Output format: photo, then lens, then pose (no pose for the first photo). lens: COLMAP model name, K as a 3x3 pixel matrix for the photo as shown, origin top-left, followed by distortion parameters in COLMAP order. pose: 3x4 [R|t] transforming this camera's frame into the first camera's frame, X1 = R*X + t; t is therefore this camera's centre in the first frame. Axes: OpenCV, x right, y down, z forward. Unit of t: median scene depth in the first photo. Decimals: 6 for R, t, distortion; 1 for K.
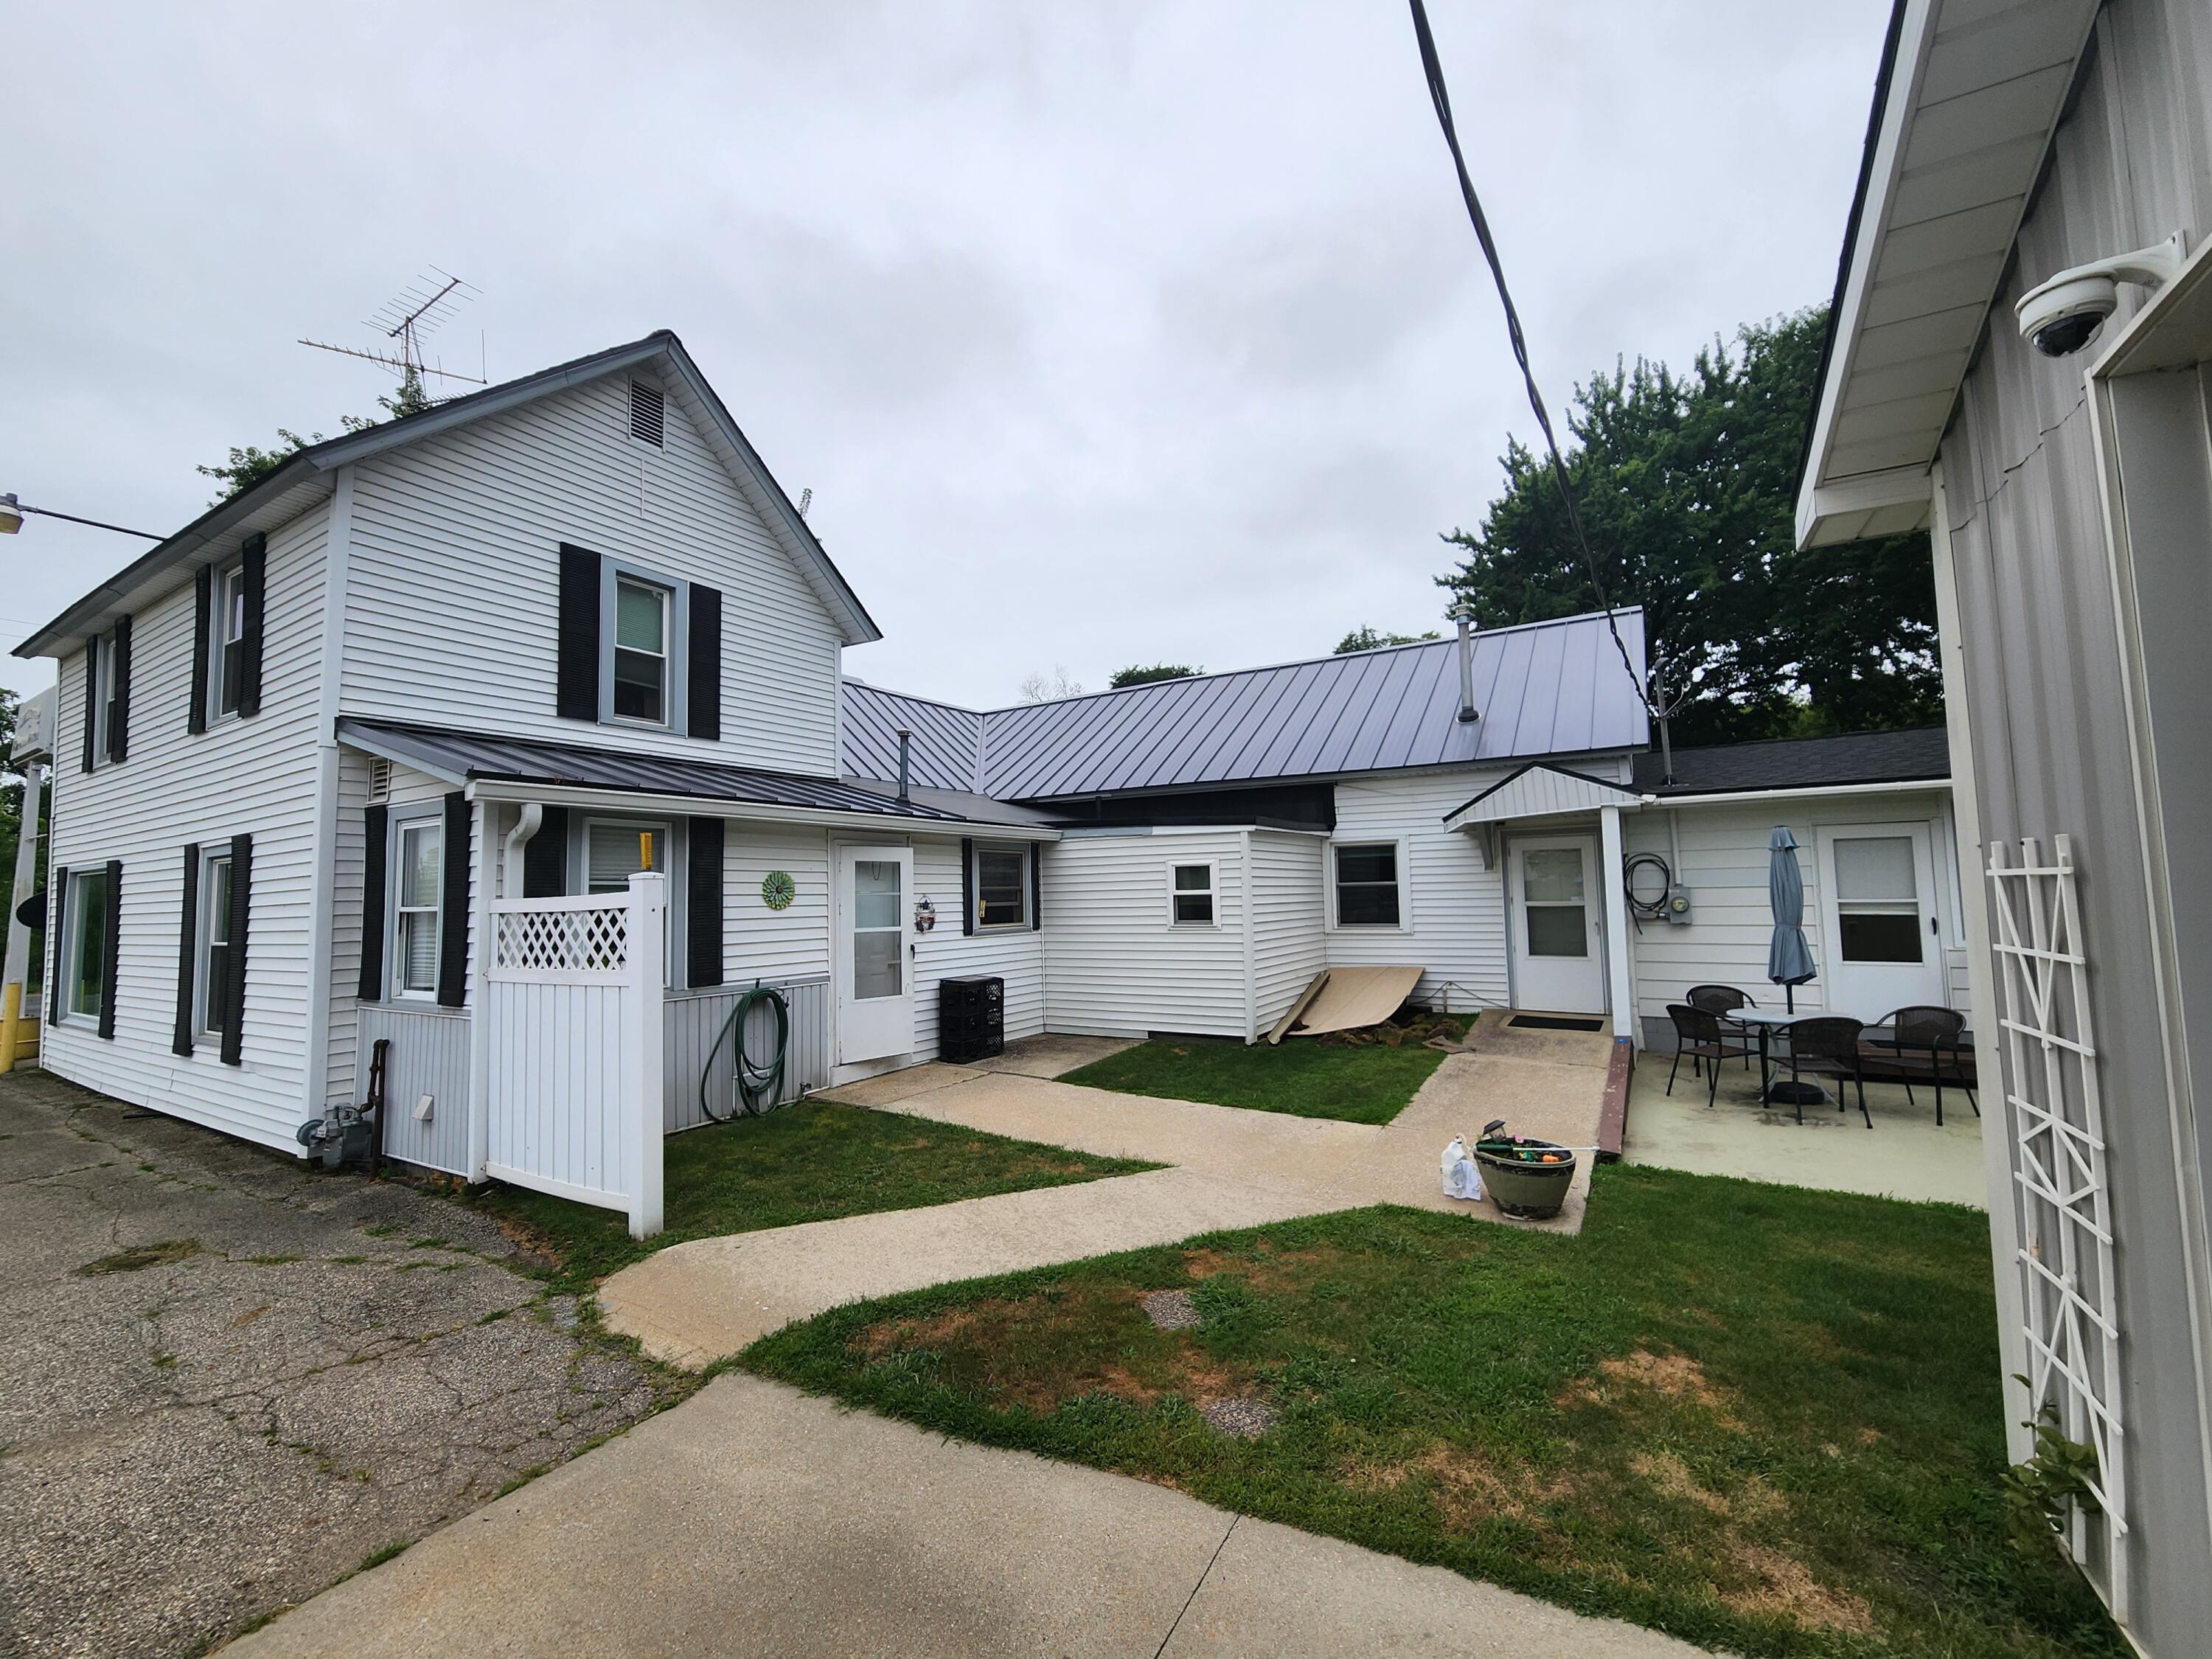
lens RADIAL K [[906.1, 0, 1093.4], [0, 906.1, 846.6], [0, 0, 1]] dist [0.001839, -0.000714]
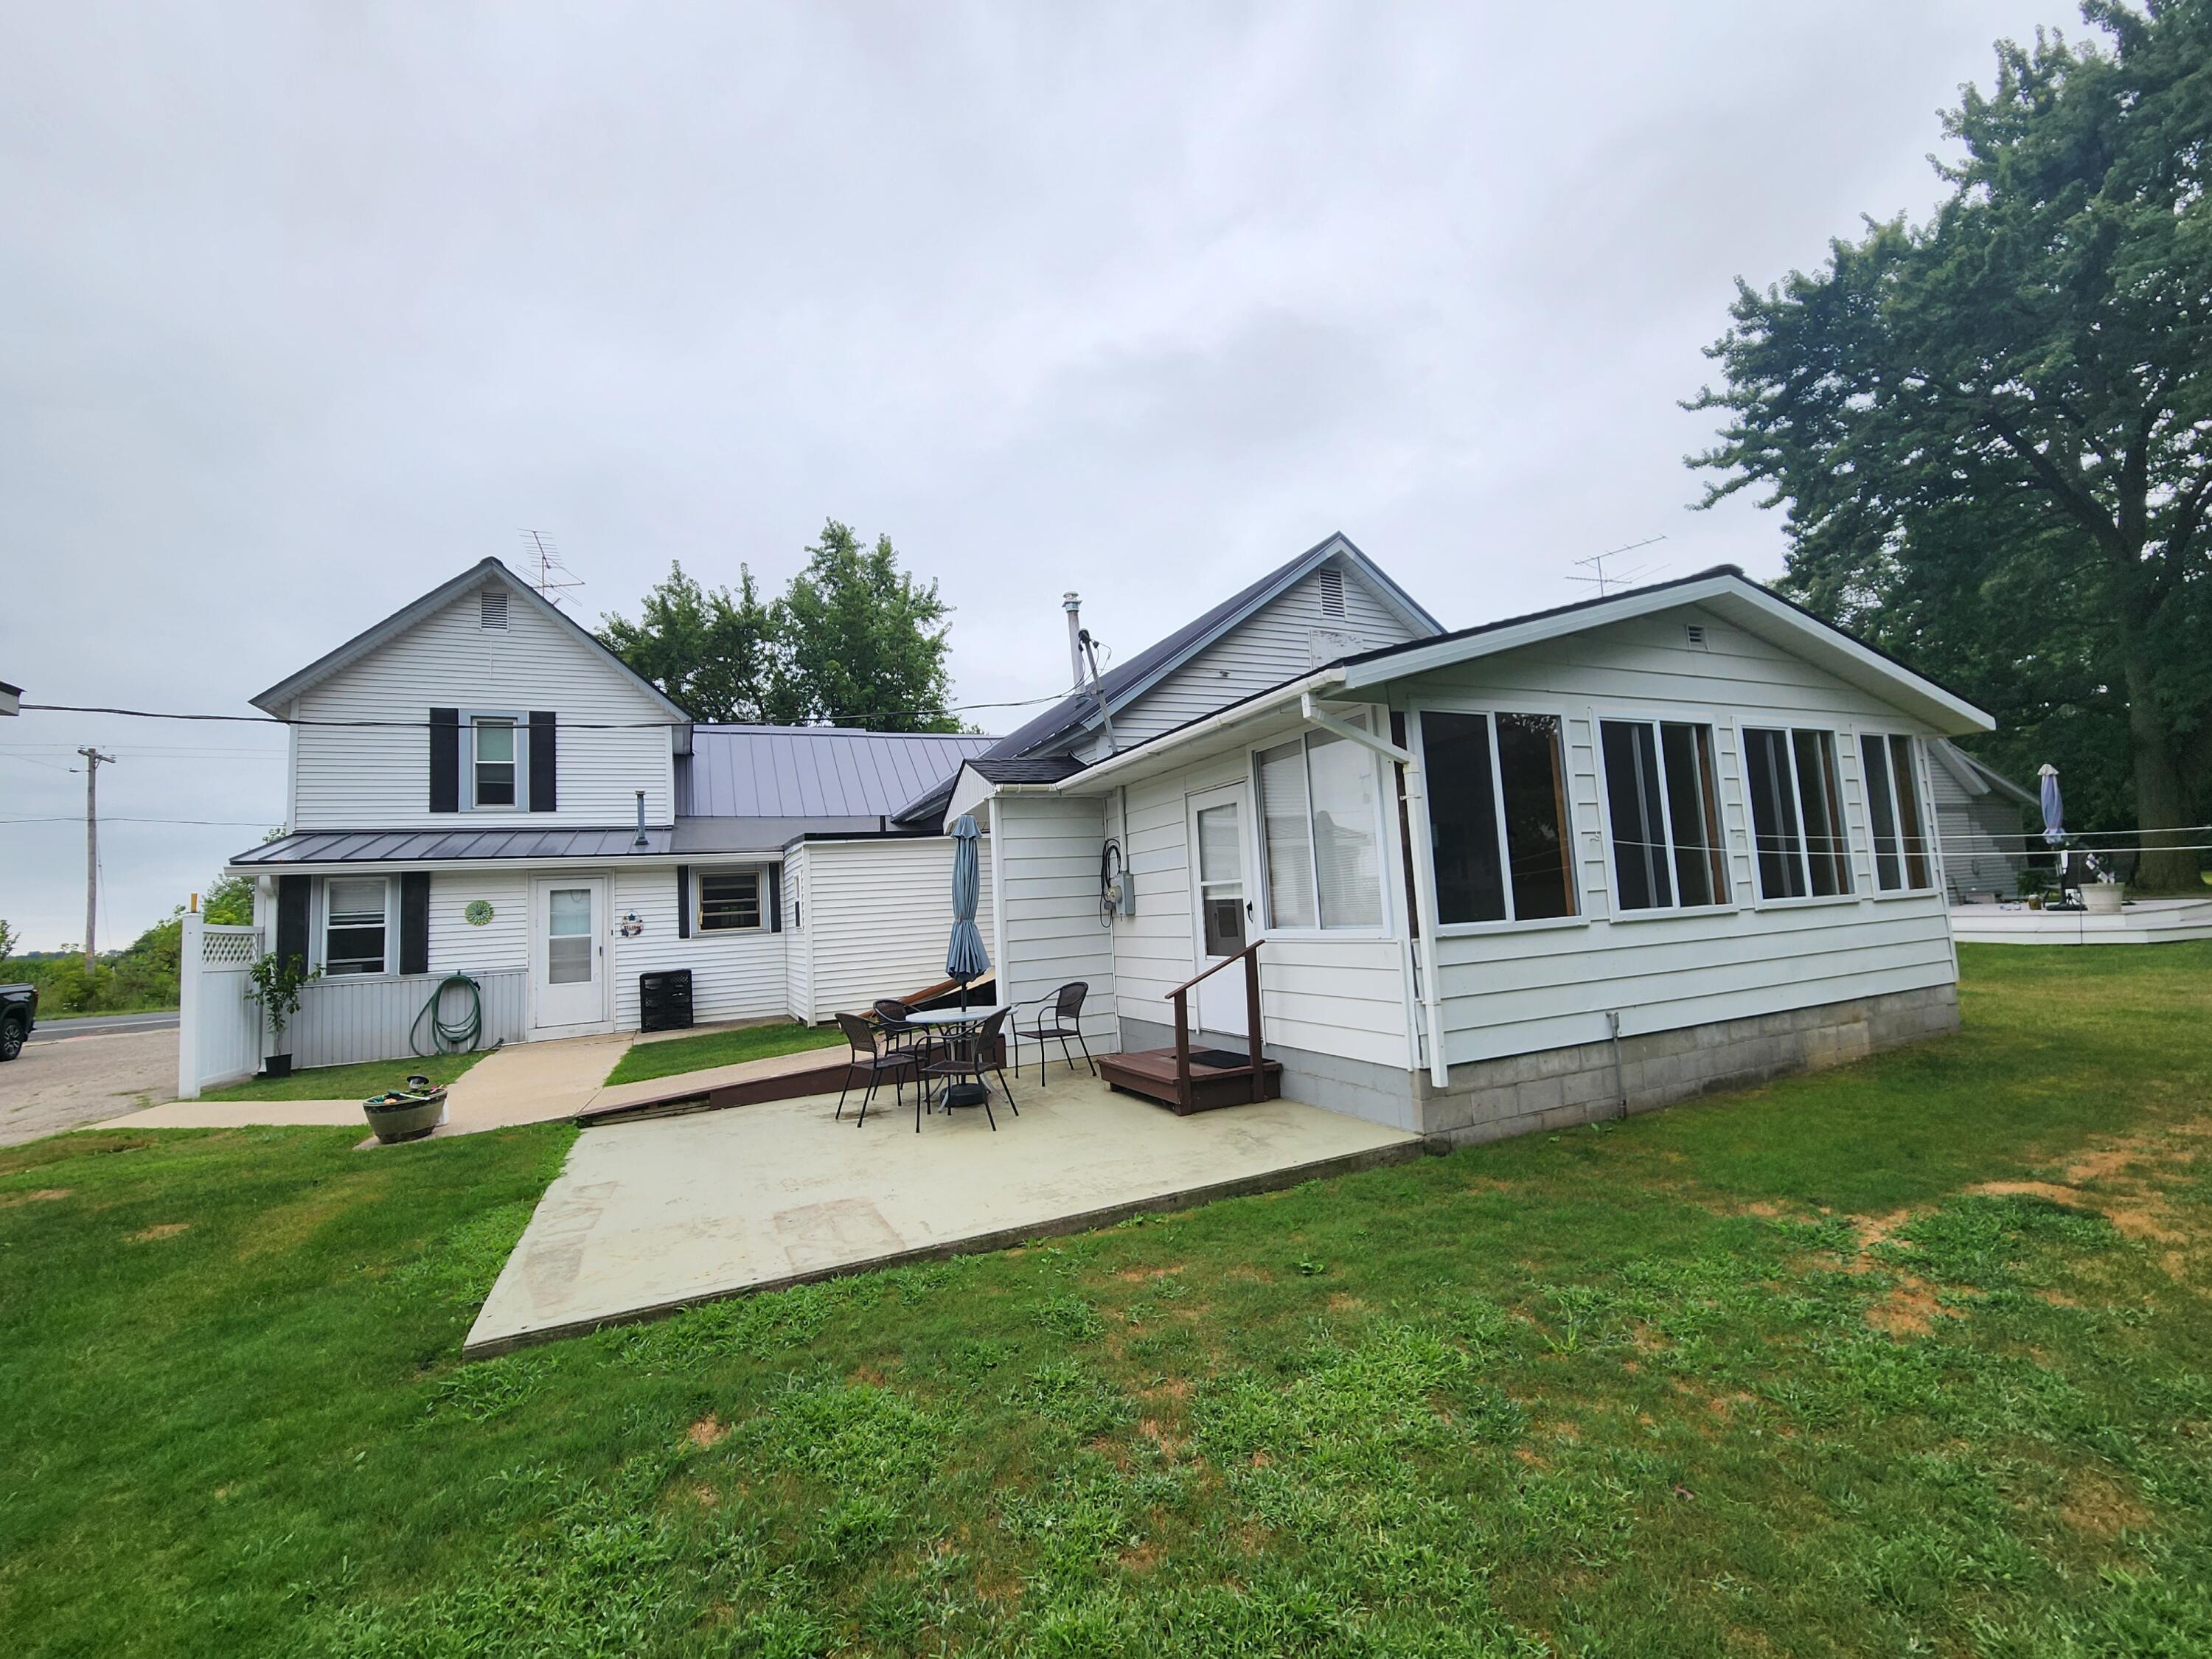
lens RADIAL K [[906.1, 0, 1104.7], [0, 906.1, 842.6], [0, 0, 1]] dist [0.001839, -0.000714]
pose [[0.838943, -0.069631, -0.539747, 1.218726], [0.072258, 0.997252, -0.016340, 0.026743], [0.539401, -0.025292, 0.841669, 0.234798]]
